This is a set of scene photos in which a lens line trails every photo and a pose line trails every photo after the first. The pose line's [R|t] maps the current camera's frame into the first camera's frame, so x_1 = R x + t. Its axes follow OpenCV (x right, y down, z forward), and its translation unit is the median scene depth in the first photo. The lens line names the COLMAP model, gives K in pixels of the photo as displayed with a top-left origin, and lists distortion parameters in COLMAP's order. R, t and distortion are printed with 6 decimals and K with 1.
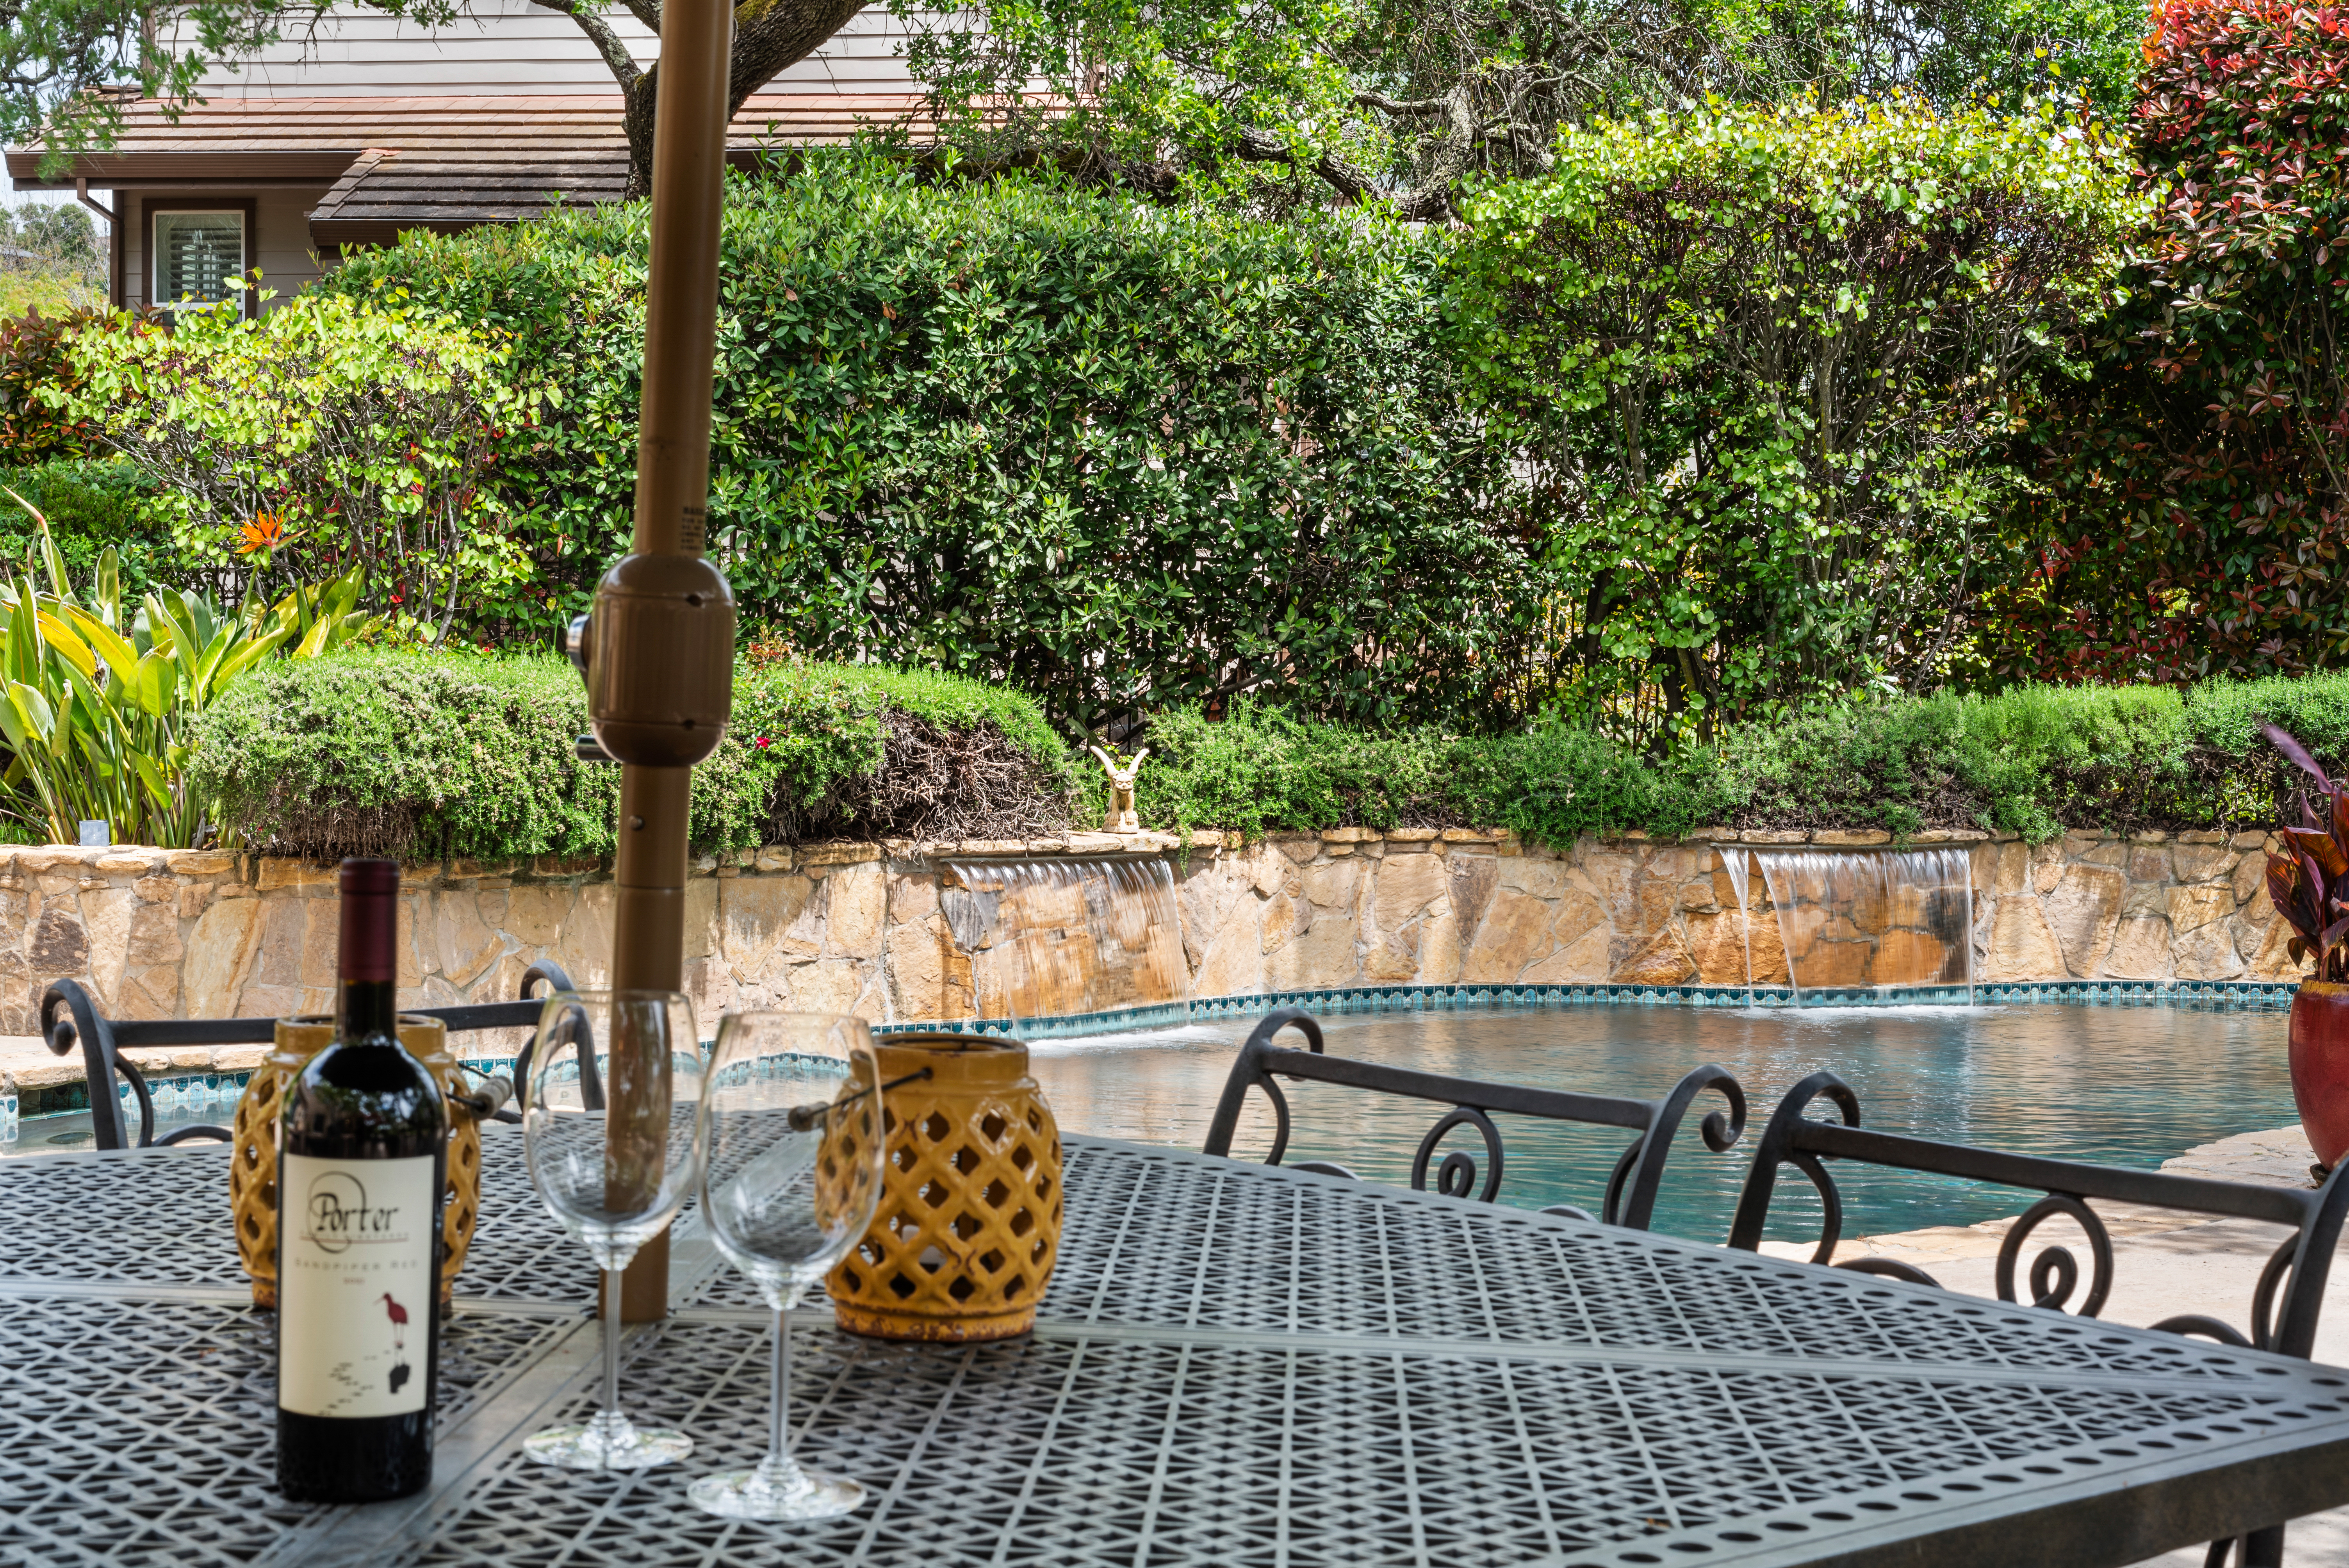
lens RADIAL K [[3373.7, 0, 1174.5], [0, 3373.7, 784.0], [0, 0, 1]] dist [0.013350, 0.032957]
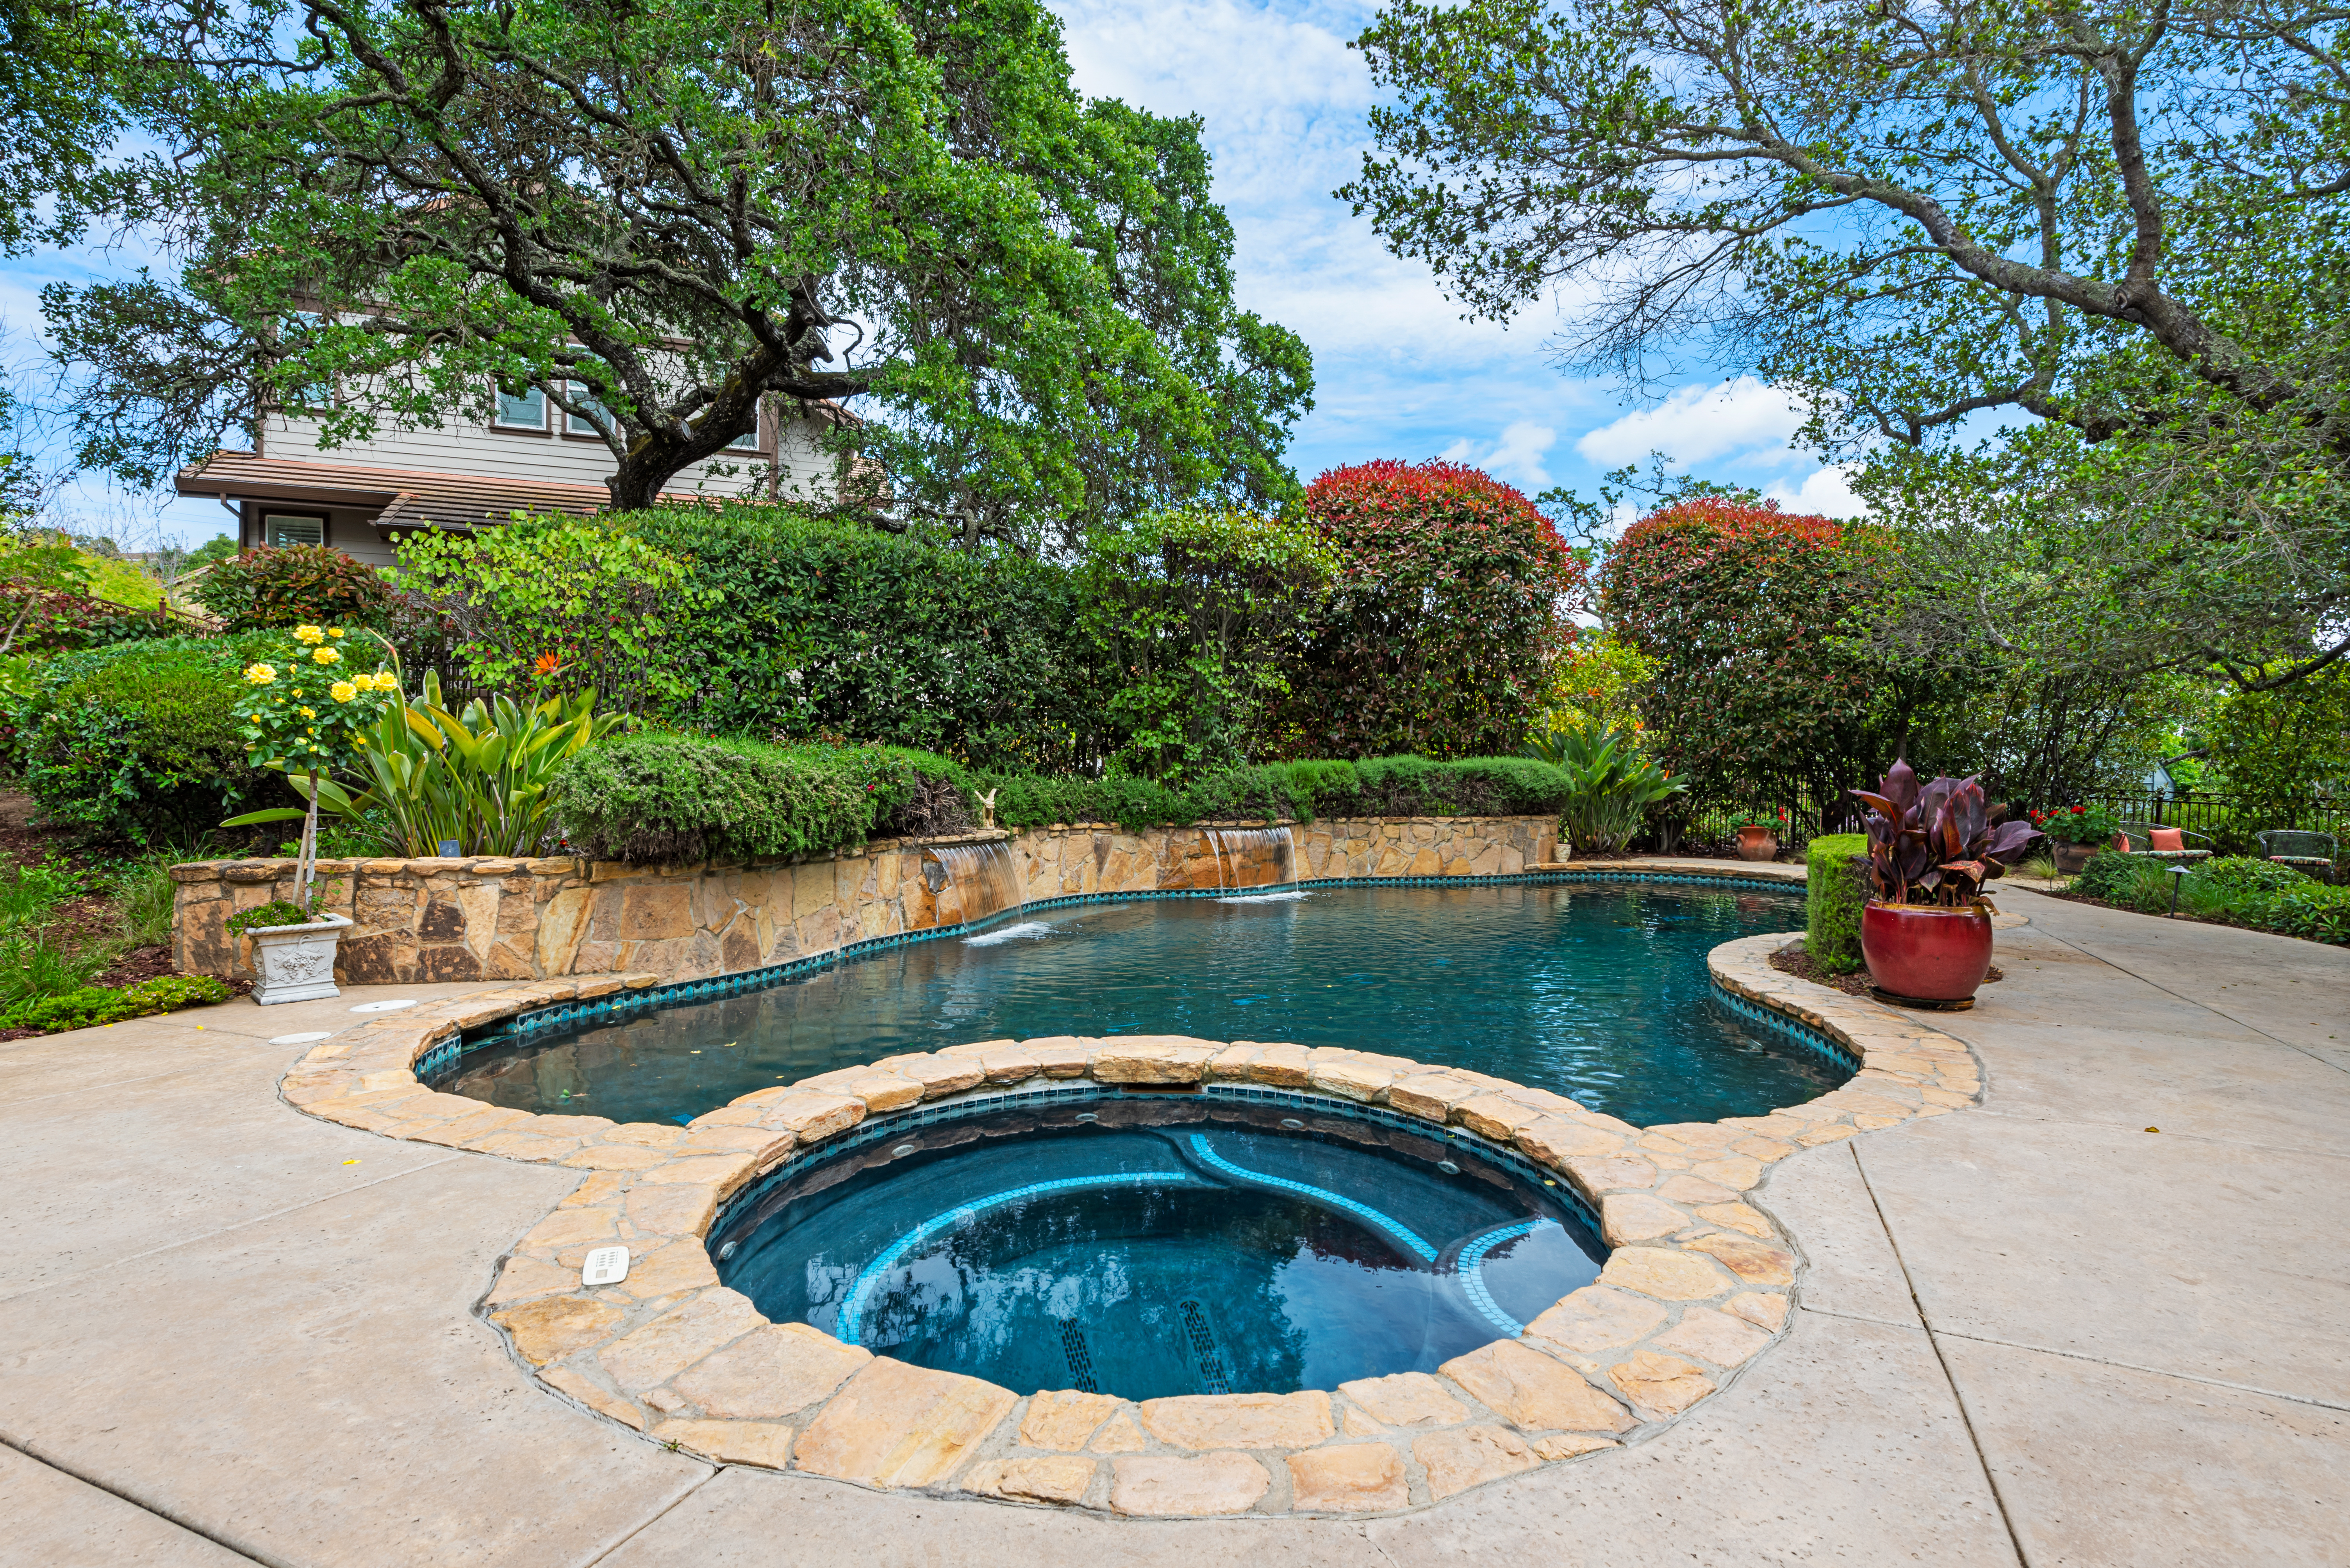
lens RADIAL K [[1151.5, 0, 1175.2], [0, 1151.5, 797.3], [0, 0, 1]] dist [0.016458, -0.000436]
pose [[0.907682, -0.010613, 0.419524, -0.187921], [0.009371, 0.999943, 0.005021, -0.007102], [-0.419553, -0.000626, 0.907731, 0.289233]]
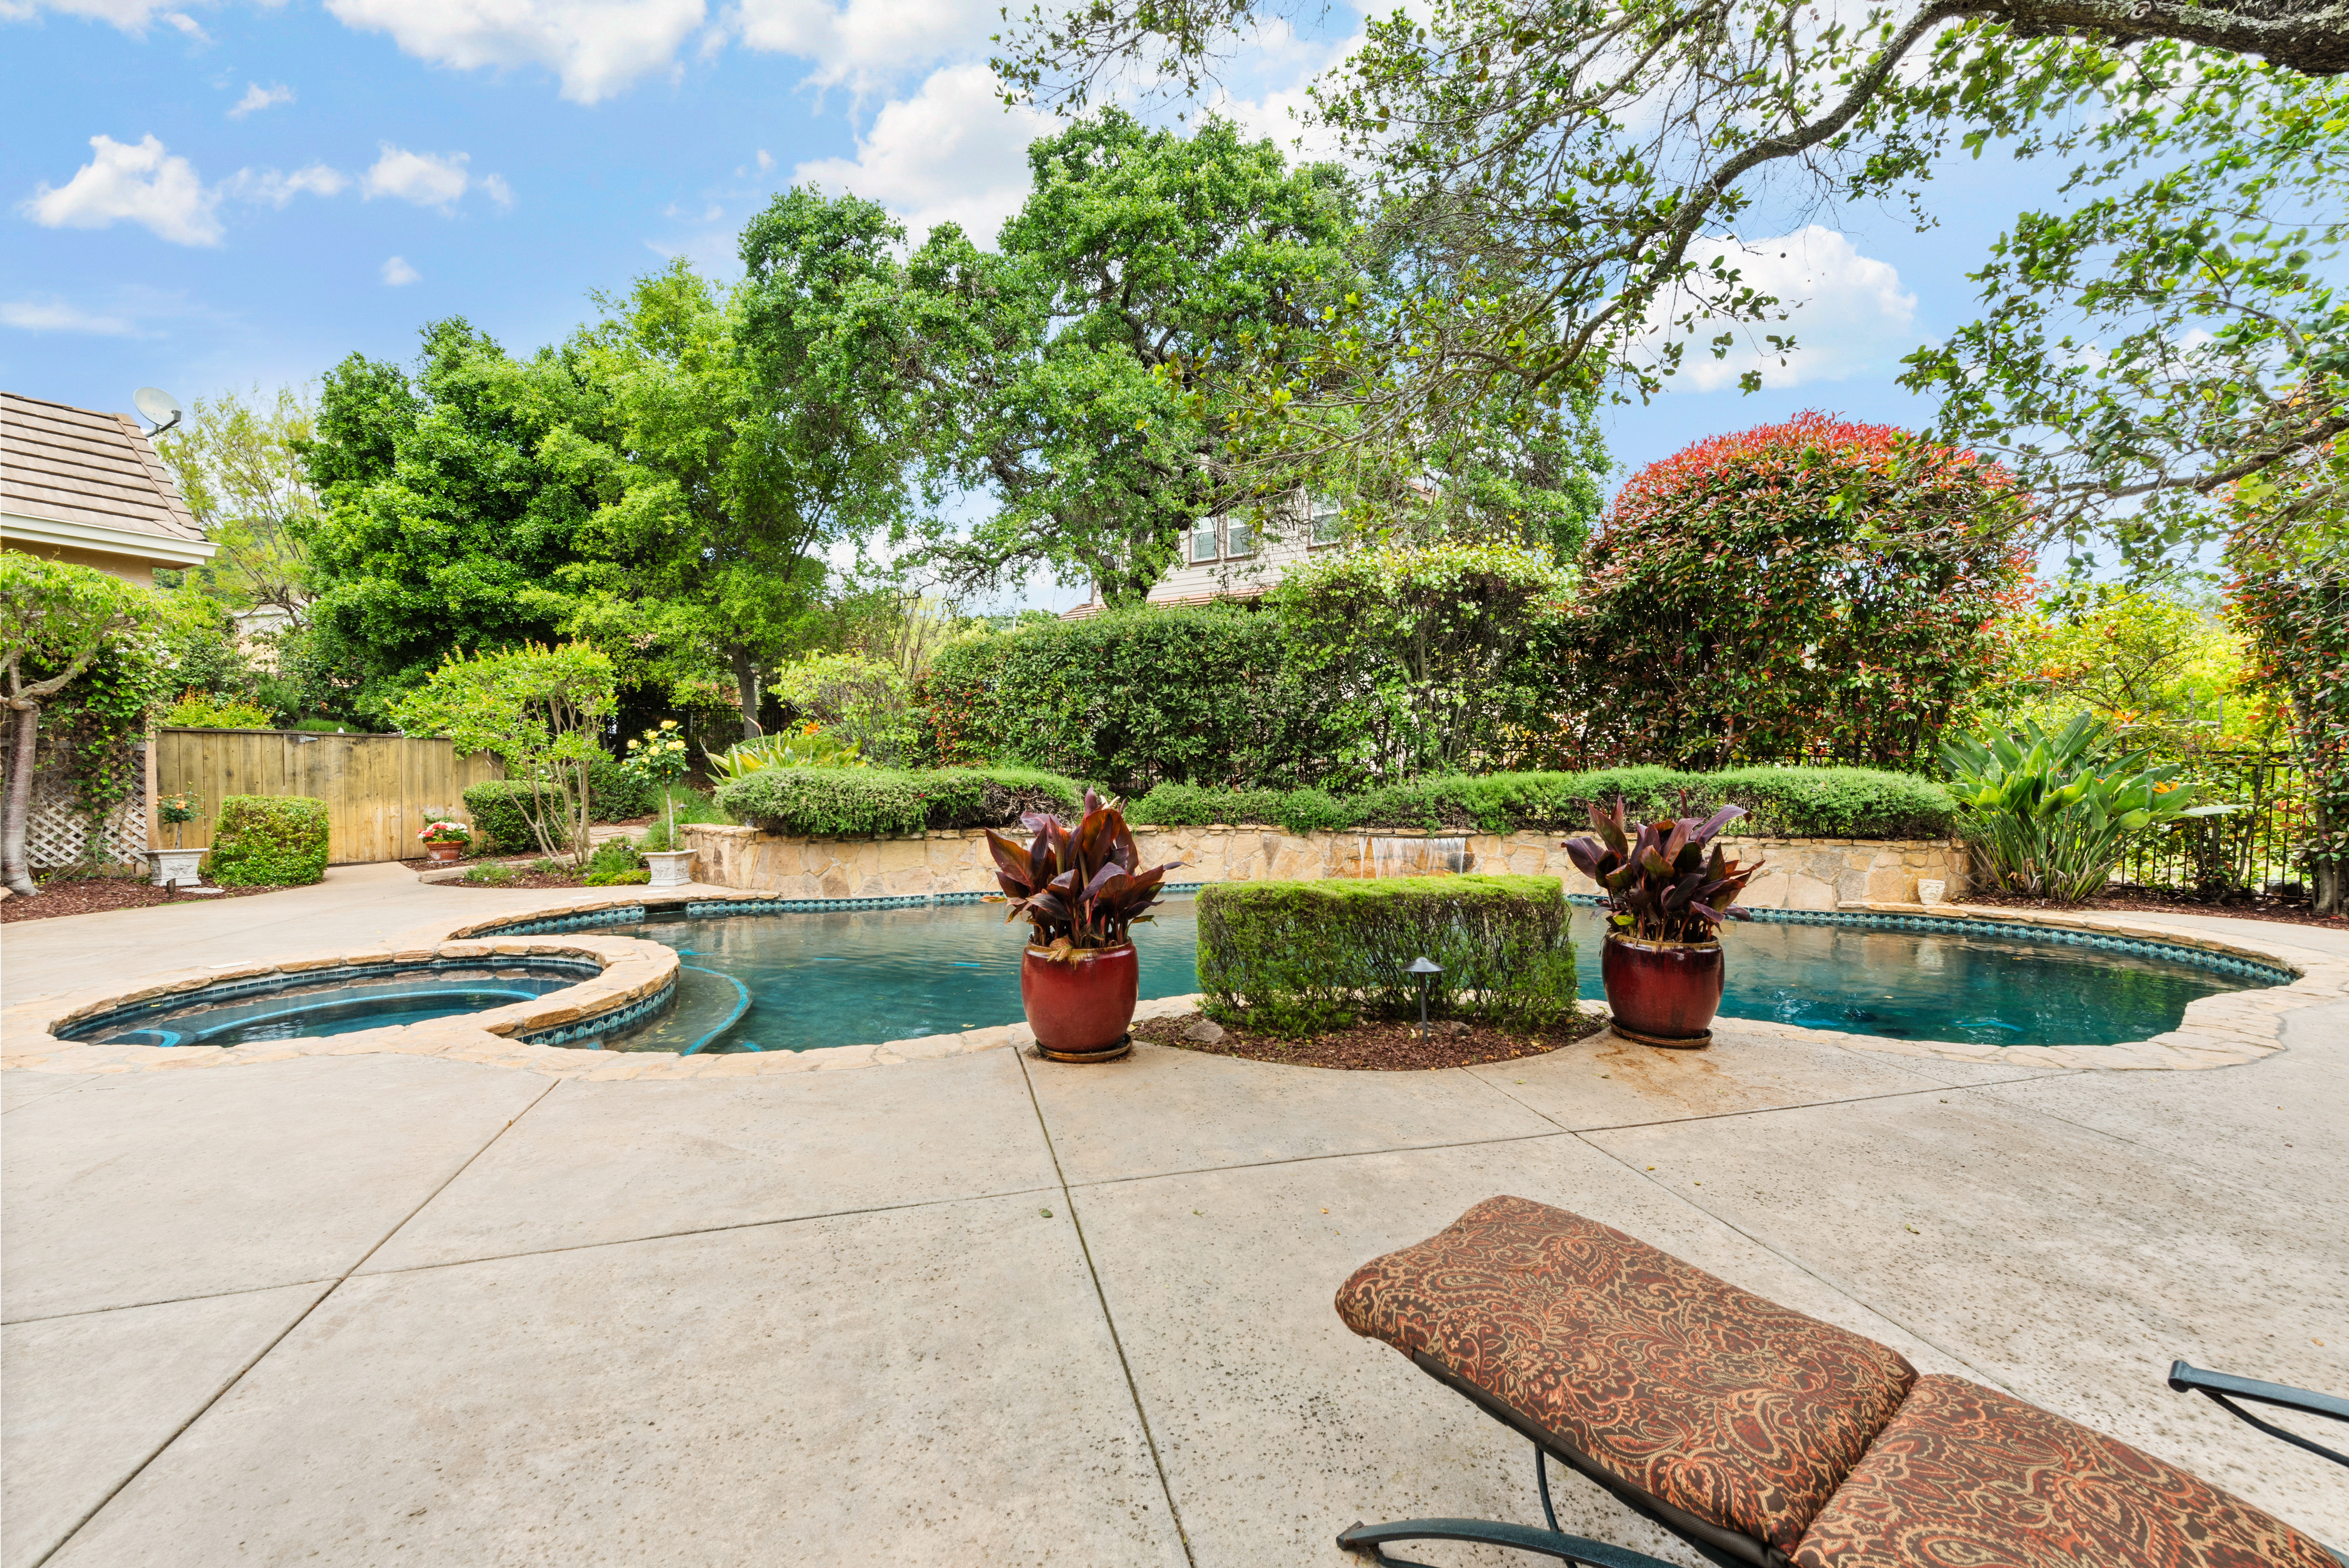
lens RADIAL K [[918.5, 0, 1174.5], [0, 918.5, 784.0], [0, 0, 1]] dist [0.008745, -0.000249]
pose [[0.904354, 0.001194, -0.426781, 0.335845], [-0.005552, 0.999944, -0.008967, -0.013097], [0.426747, 0.010479, 0.904310, 0.295178]]
